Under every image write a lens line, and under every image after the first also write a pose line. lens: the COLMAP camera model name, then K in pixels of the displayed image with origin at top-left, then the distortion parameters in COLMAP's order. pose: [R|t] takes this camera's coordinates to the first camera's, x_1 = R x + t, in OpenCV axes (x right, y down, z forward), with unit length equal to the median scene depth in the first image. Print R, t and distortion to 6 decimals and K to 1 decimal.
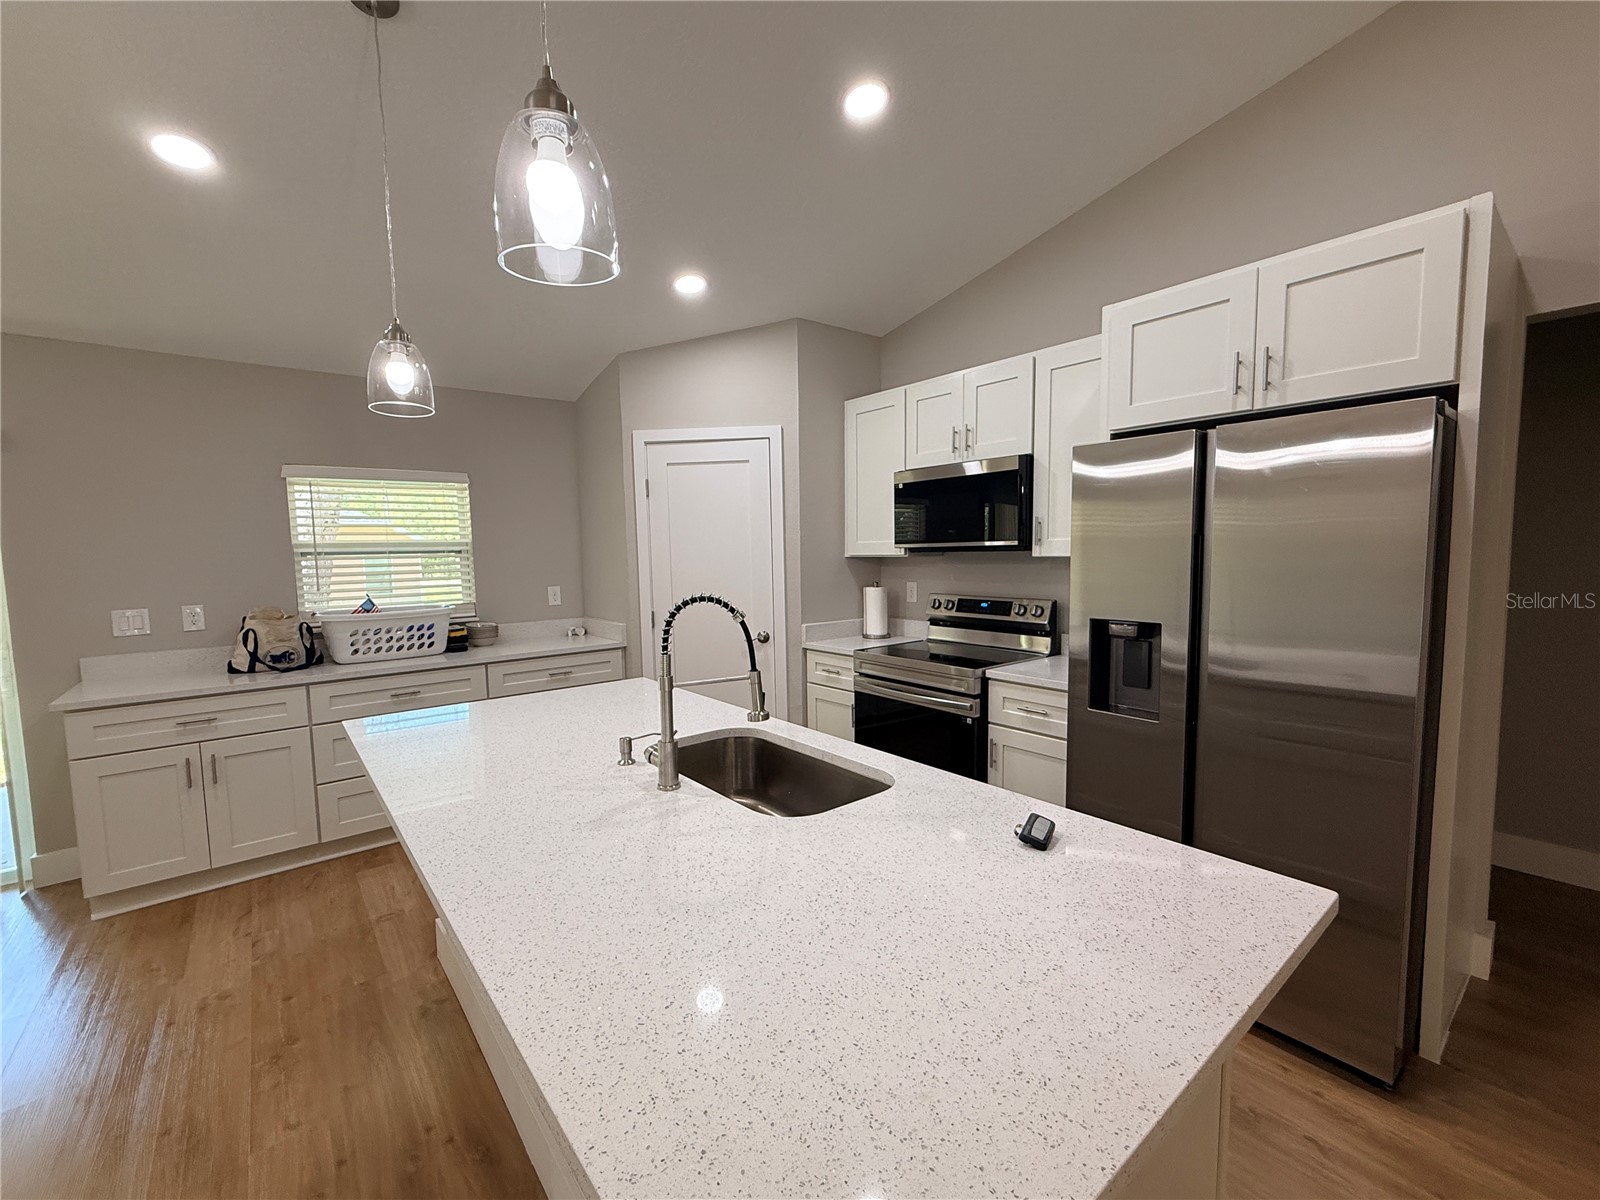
lens RADIAL K [[671.2, 0, 804.6], [0, 671.2, 603.6], [0, 0, 1]] dist [-0.001625, -0.000241]
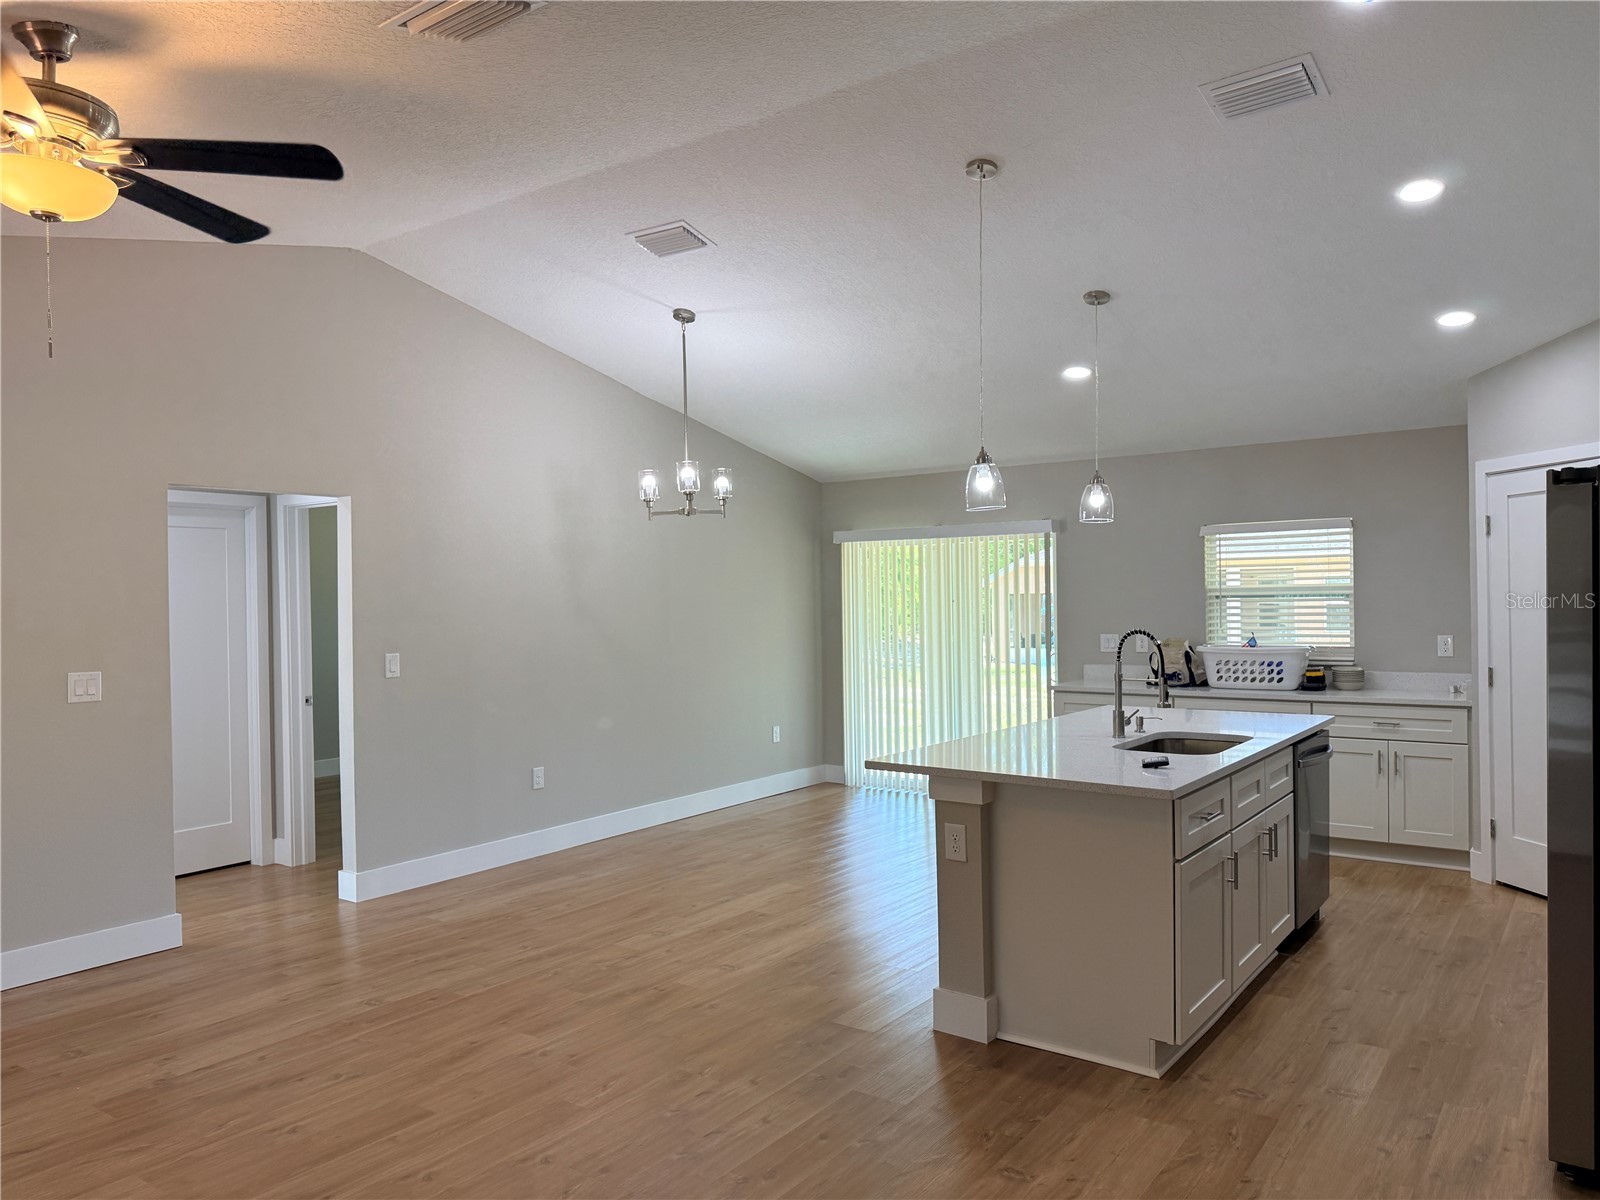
lens RADIAL K [[1112.6, 0, 795.2], [0, 1112.6, 606.4], [0, 0, 1]] dist [0.160299, -0.297387]
pose [[0.257628, 0.019841, -0.966040, 1.062328], [-0.071177, 0.997463, 0.001505, -0.005925], [0.963619, 0.068372, 0.258387, -0.266998]]
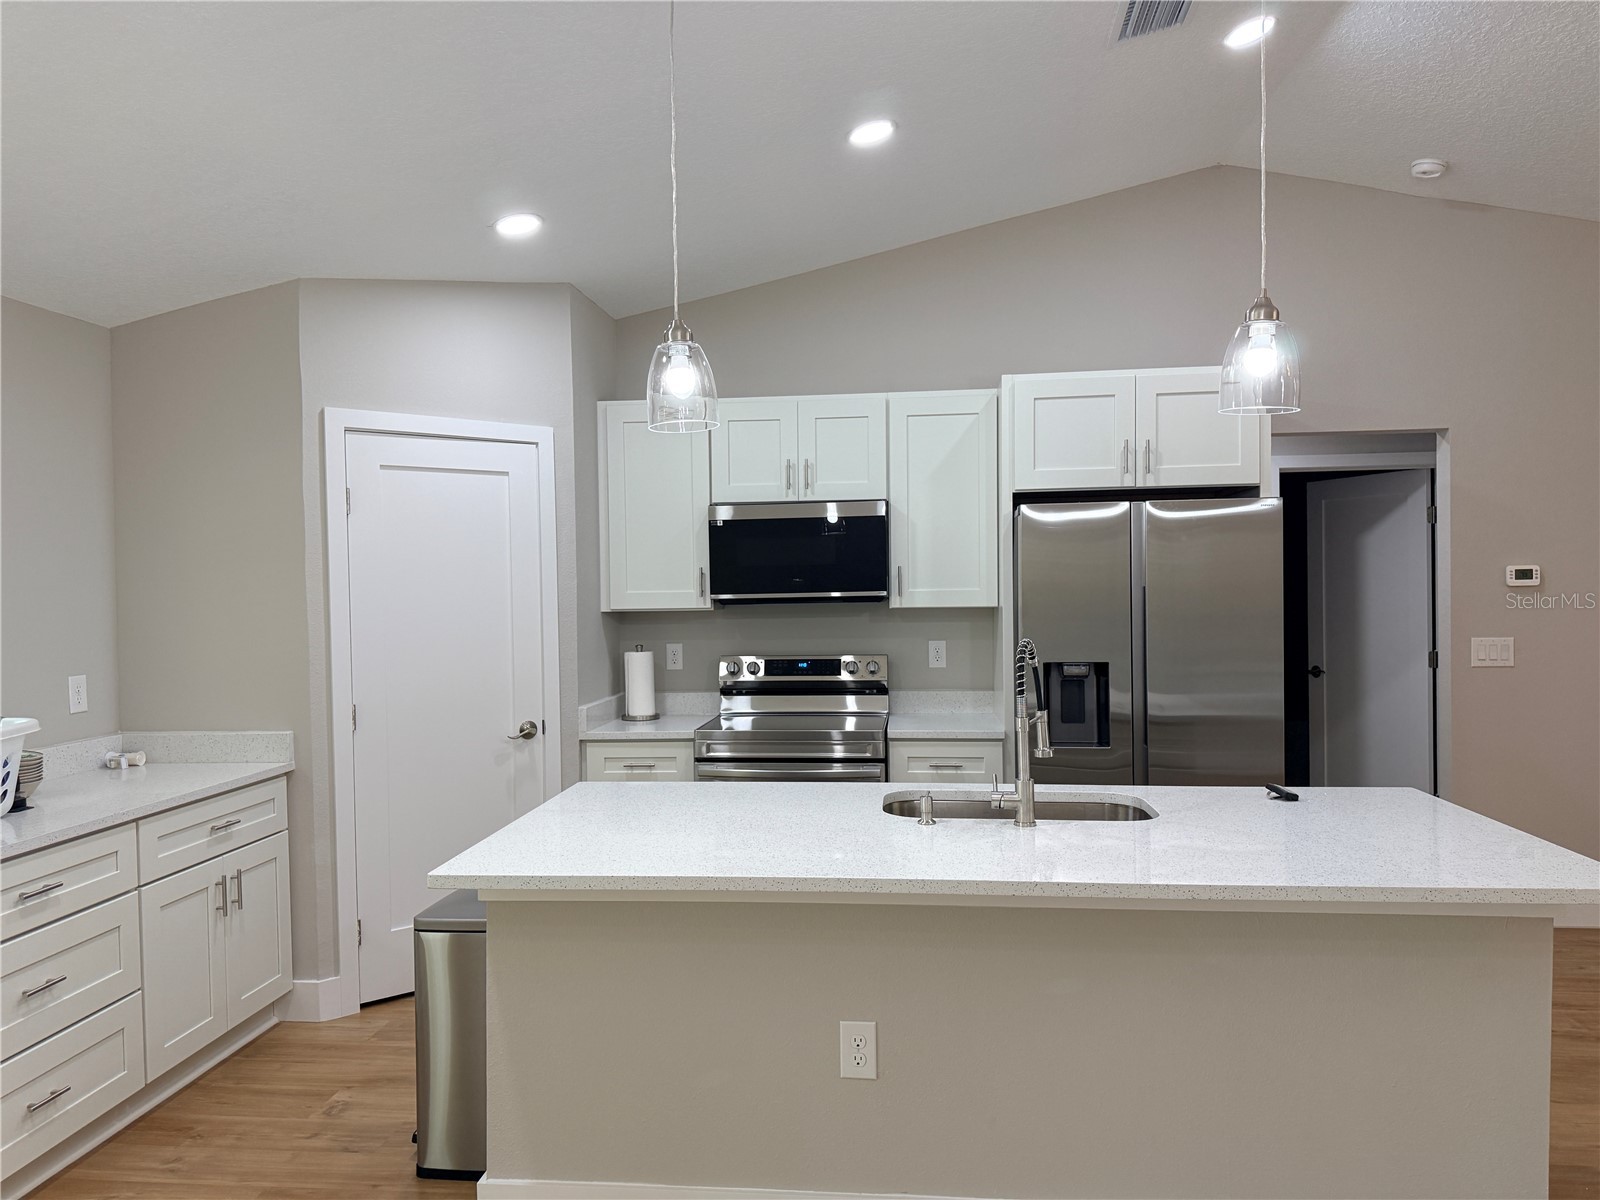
lens RADIAL K [[1112.6, 0, 795.2], [0, 1112.6, 606.4], [0, 0, 1]] dist [0.160299, -0.297387]
pose [[0.706548, -0.006482, 0.707635, -0.747749], [0.061920, 0.996689, -0.052695, 0.001658], [-0.704951, 0.081049, 0.704610, -0.004196]]
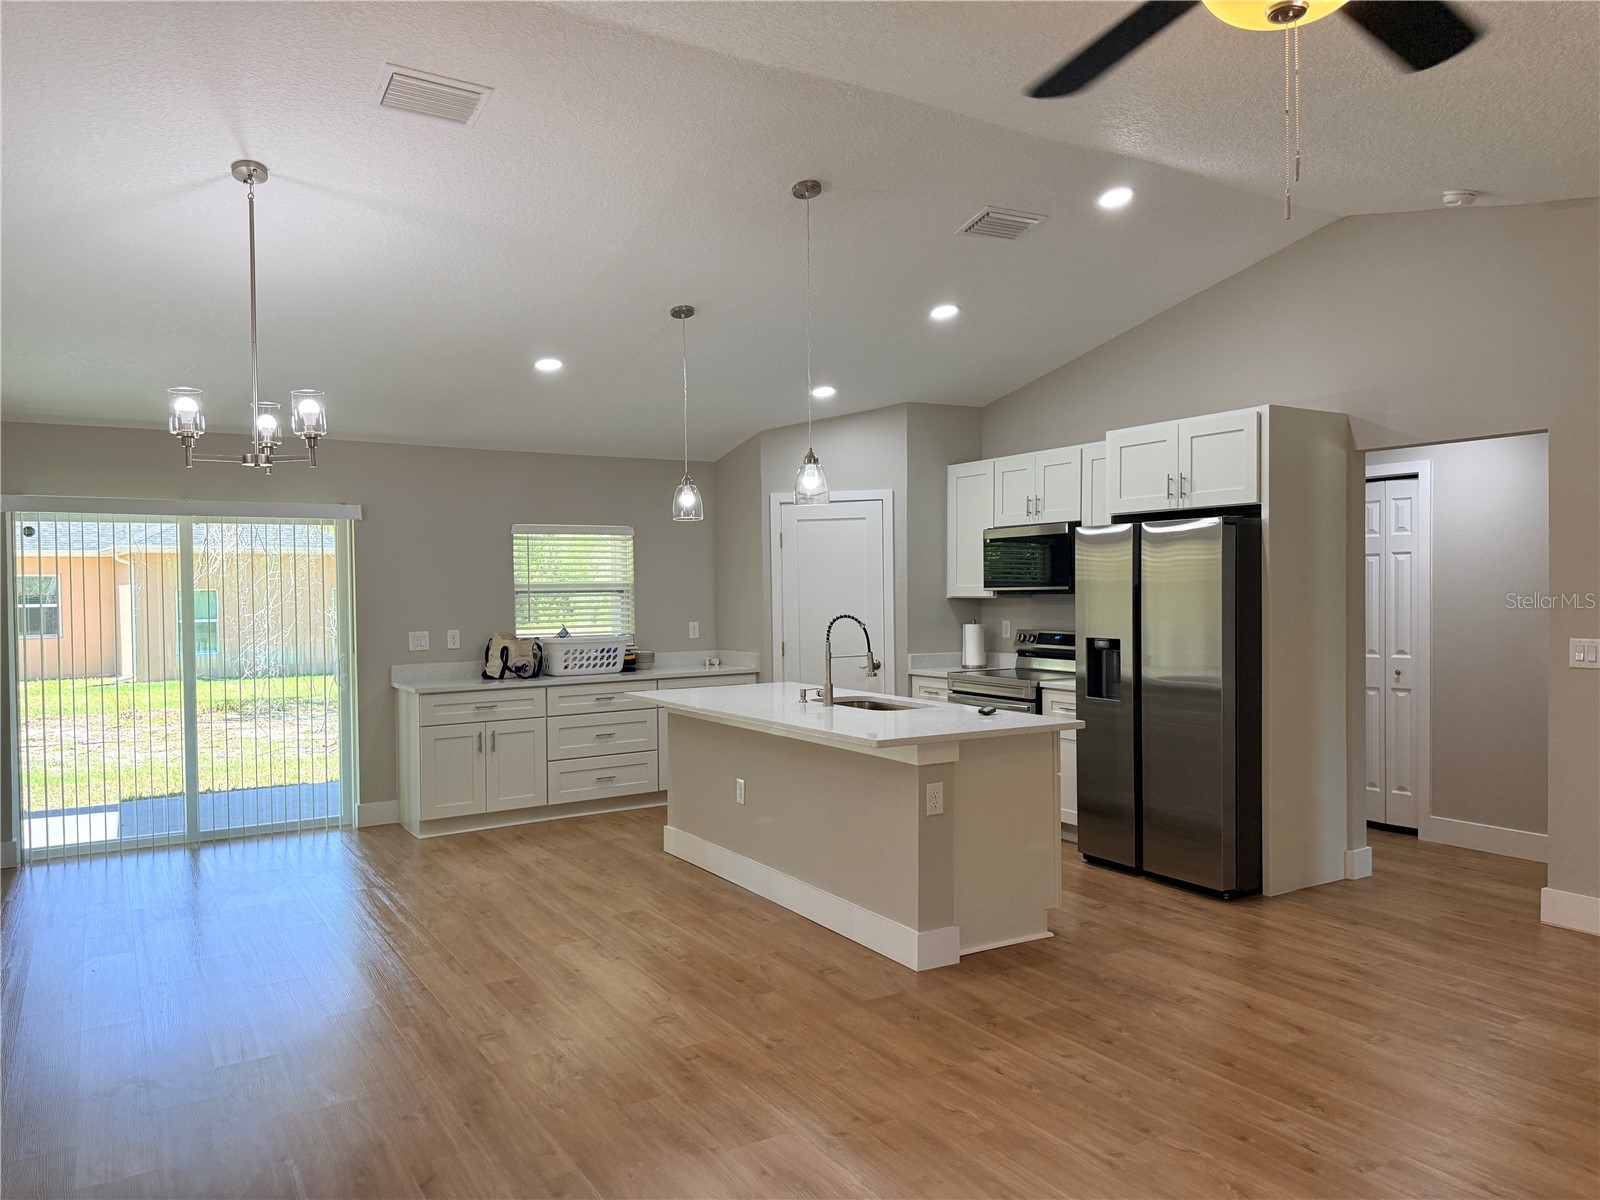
lens RADIAL K [[1112.6, 0, 795.2], [0, 1112.6, 606.4], [0, 0, 1]] dist [0.160299, -0.297387]
pose [[0.990600, 0.007873, -0.136566, 0.073298], [-0.016474, 0.997942, -0.061968, 0.079274], [0.135797, 0.063635, 0.988691, -1.079560]]
